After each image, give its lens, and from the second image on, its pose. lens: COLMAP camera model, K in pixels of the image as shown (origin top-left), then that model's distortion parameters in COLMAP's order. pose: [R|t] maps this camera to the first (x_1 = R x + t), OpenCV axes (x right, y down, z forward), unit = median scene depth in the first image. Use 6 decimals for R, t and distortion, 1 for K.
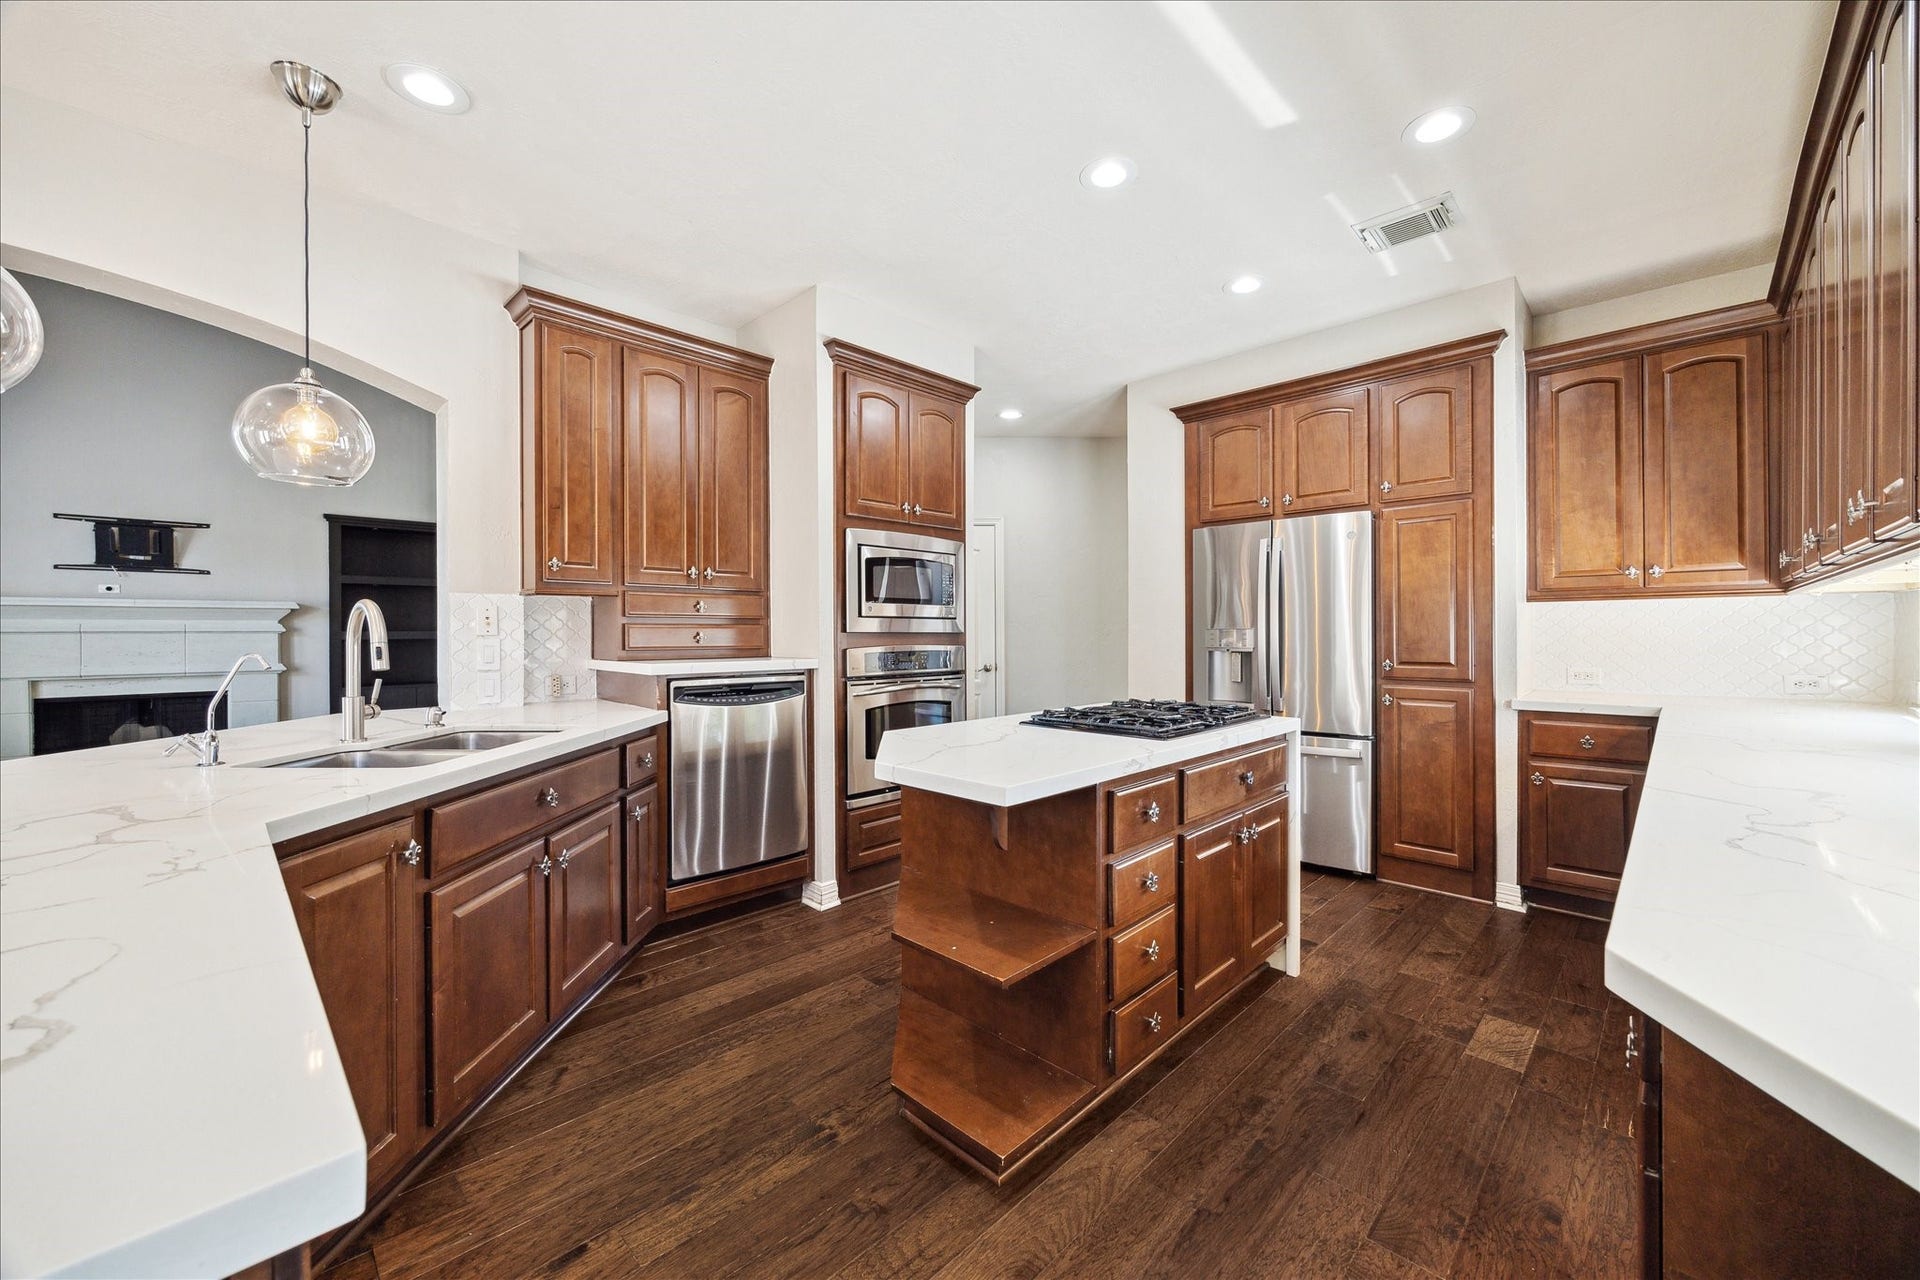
lens RADIAL K [[742.2, 0, 957.8], [0, 742.2, 632.4], [0, 0, 1]] dist [0.001178, -0.000114]
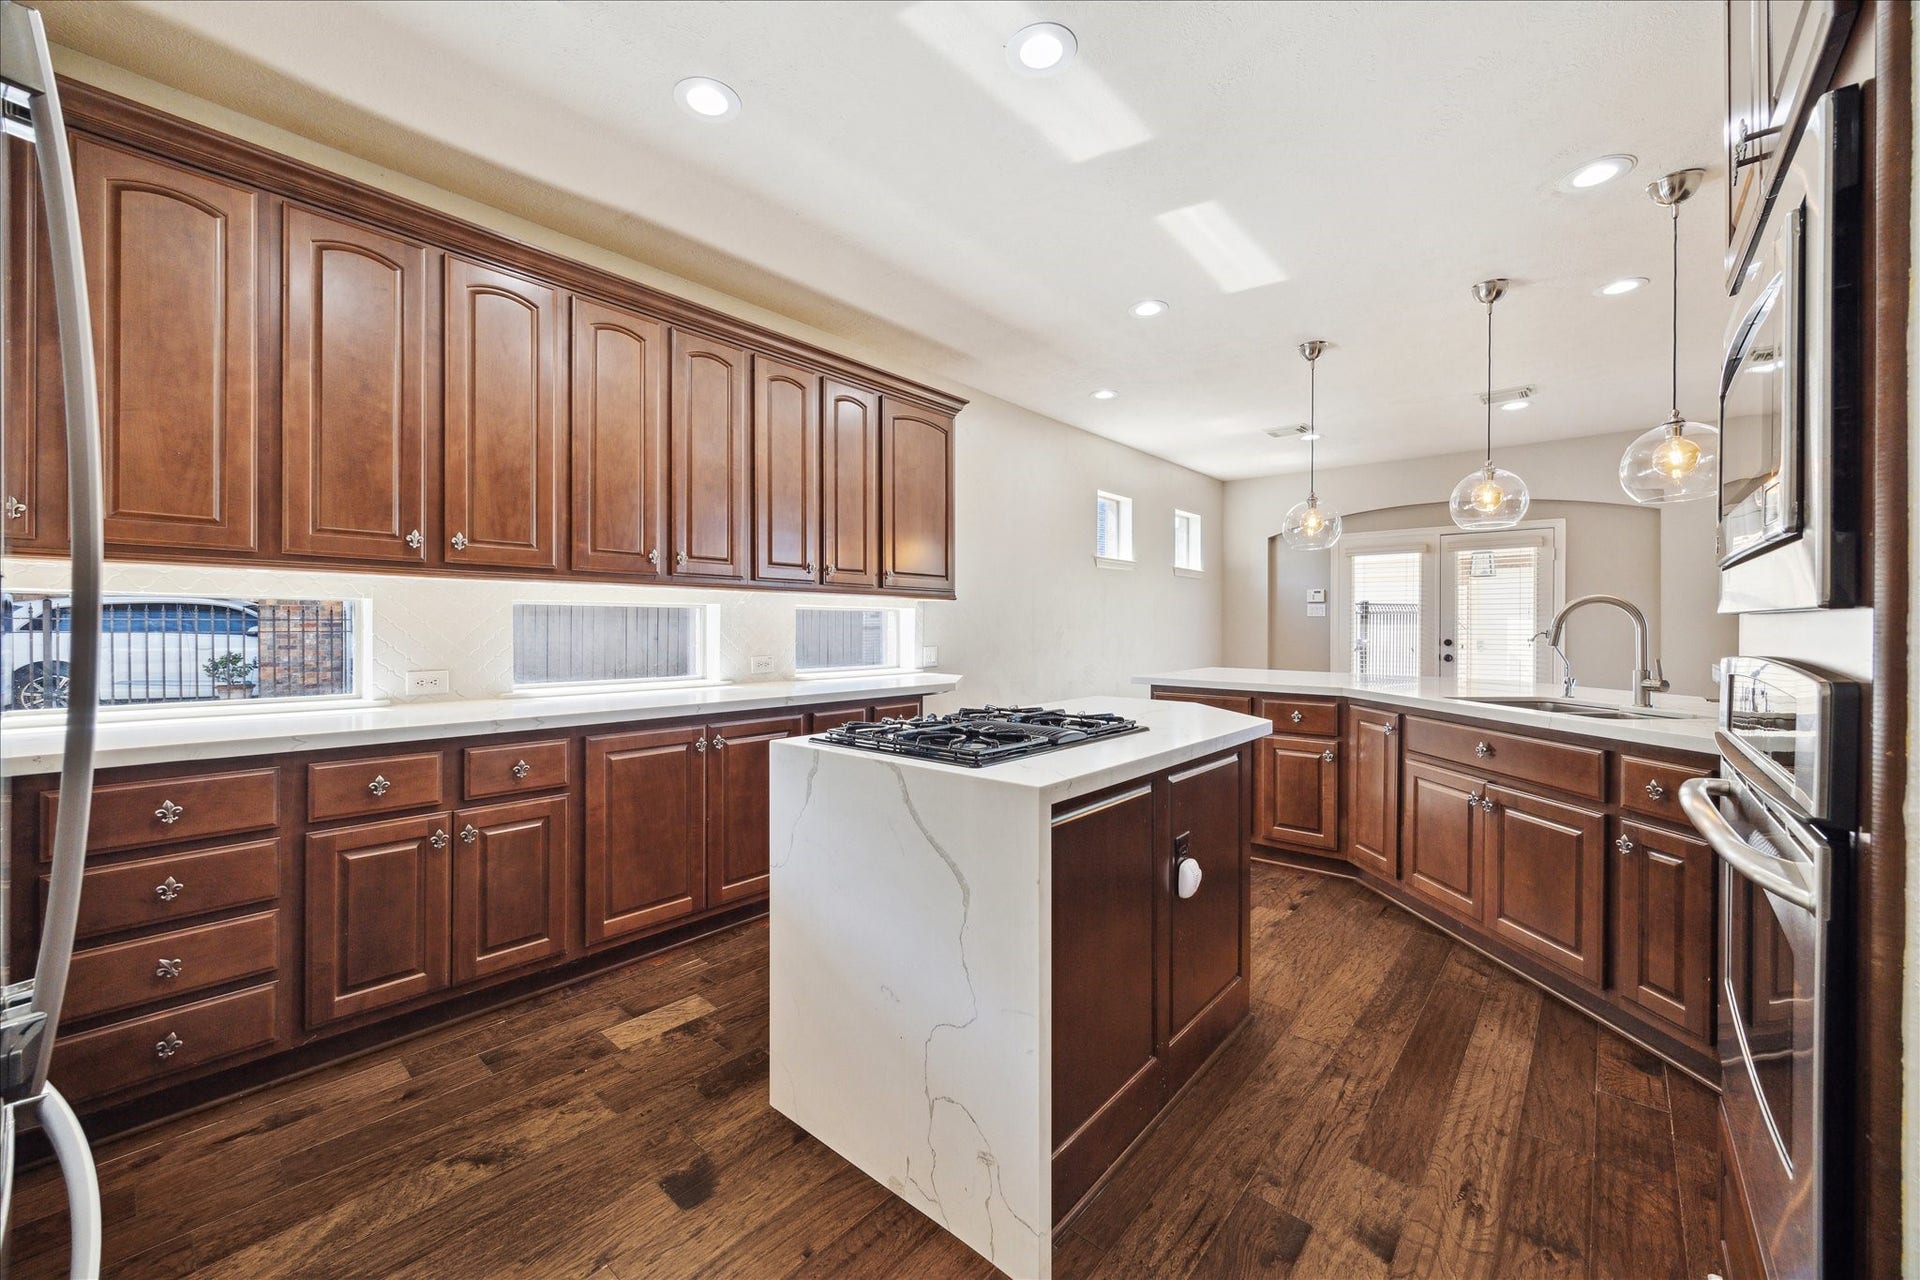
lens RADIAL K [[742.2, 0, 957.8], [0, 742.2, 632.4], [0, 0, 1]] dist [0.001178, -0.000114]
pose [[-0.998344, 0.000337, -0.057522, 0.283728], [0.000025, 0.999985, 0.005418, 0.008567], [0.057522, 0.005408, -0.998330, 1.495184]]
